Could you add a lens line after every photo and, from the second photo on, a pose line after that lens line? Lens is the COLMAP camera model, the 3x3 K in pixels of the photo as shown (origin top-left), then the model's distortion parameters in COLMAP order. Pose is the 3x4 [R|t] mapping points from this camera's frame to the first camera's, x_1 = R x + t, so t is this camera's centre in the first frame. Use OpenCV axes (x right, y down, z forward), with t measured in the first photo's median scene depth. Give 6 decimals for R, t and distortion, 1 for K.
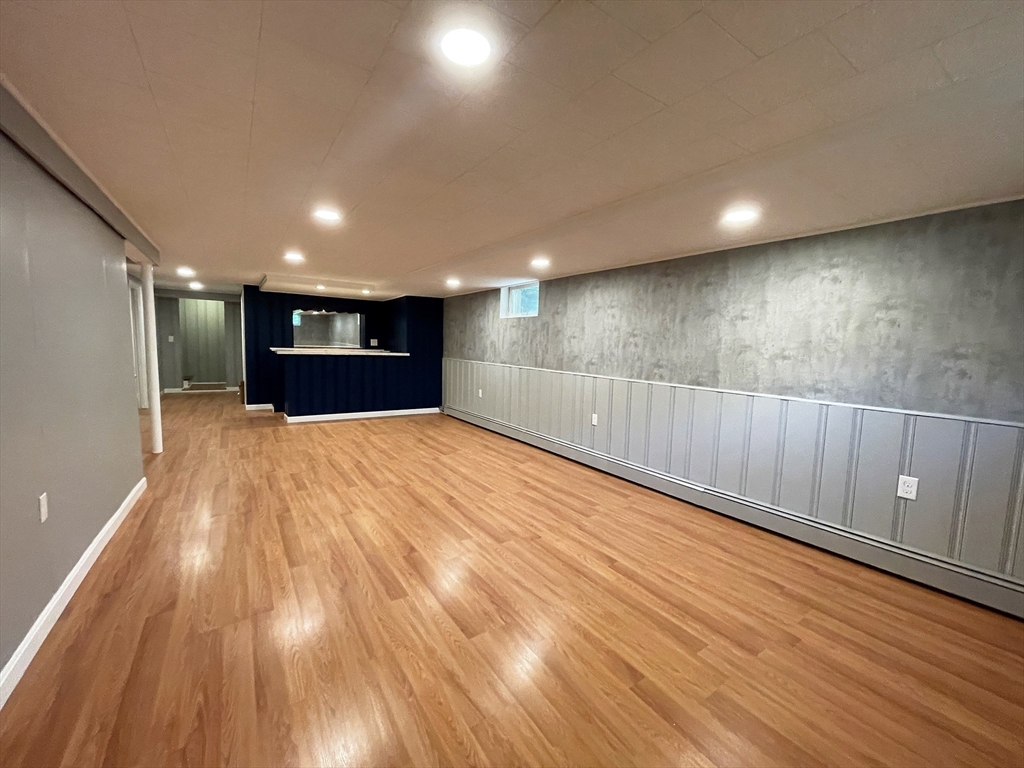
lens RADIAL K [[408.8, 0, 512.0], [0, 408.8, 384.0], [0, 0, 1]] dist [0.001385, -0.000296]
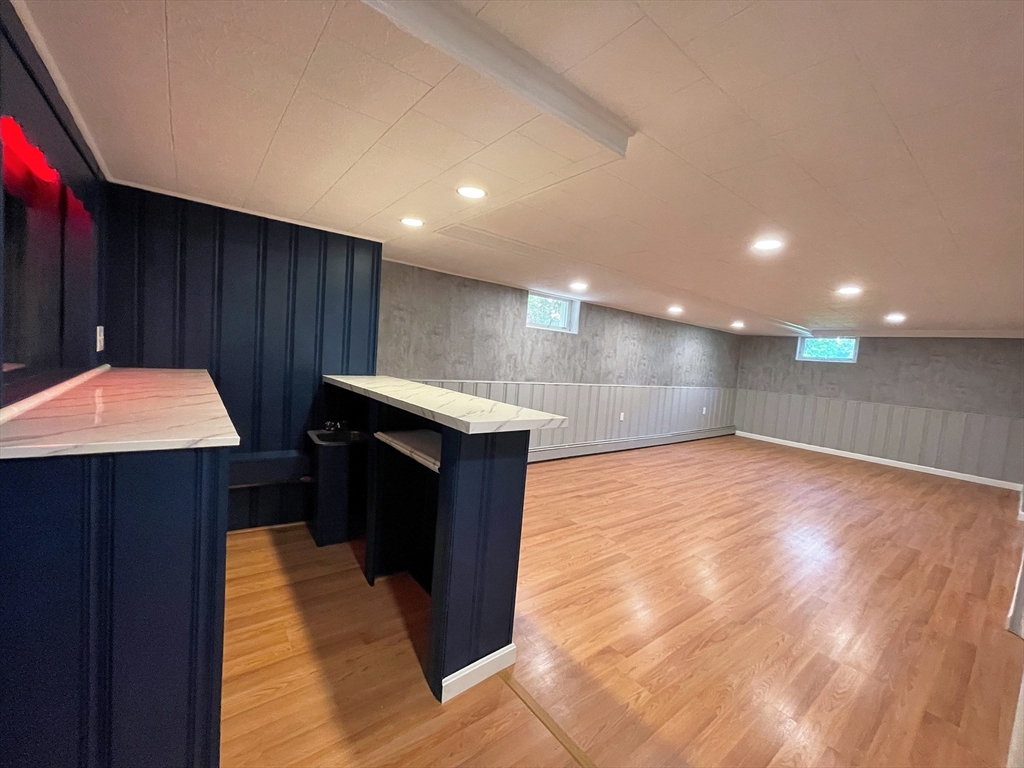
lens RADIAL K [[413.0, 0, 514.2], [0, 413.0, 384.6], [0, 0, 1]] dist [0.000310, -0.000858]
pose [[-0.064687, -0.112074, 0.991592, -1.107870], [0.014784, 0.993457, 0.113249, -0.178698], [-0.997796, 0.021985, -0.062607, 1.379853]]
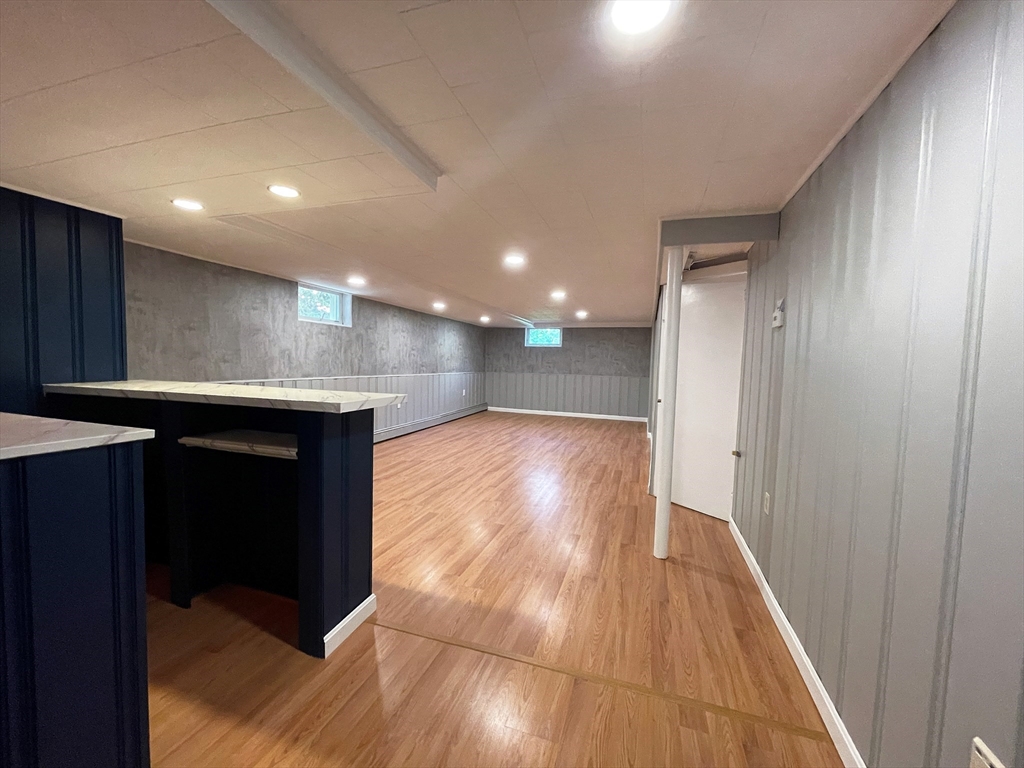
lens RADIAL K [[408.8, 0, 512.0], [0, 408.8, 384.0], [0, 0, 1]] dist [0.001385, -0.000296]
pose [[-0.606102, -0.097165, 0.789430, -1.170239], [0.025325, 0.989650, 0.141253, -0.179556], [-0.794984, 0.105606, -0.597368, 1.479771]]
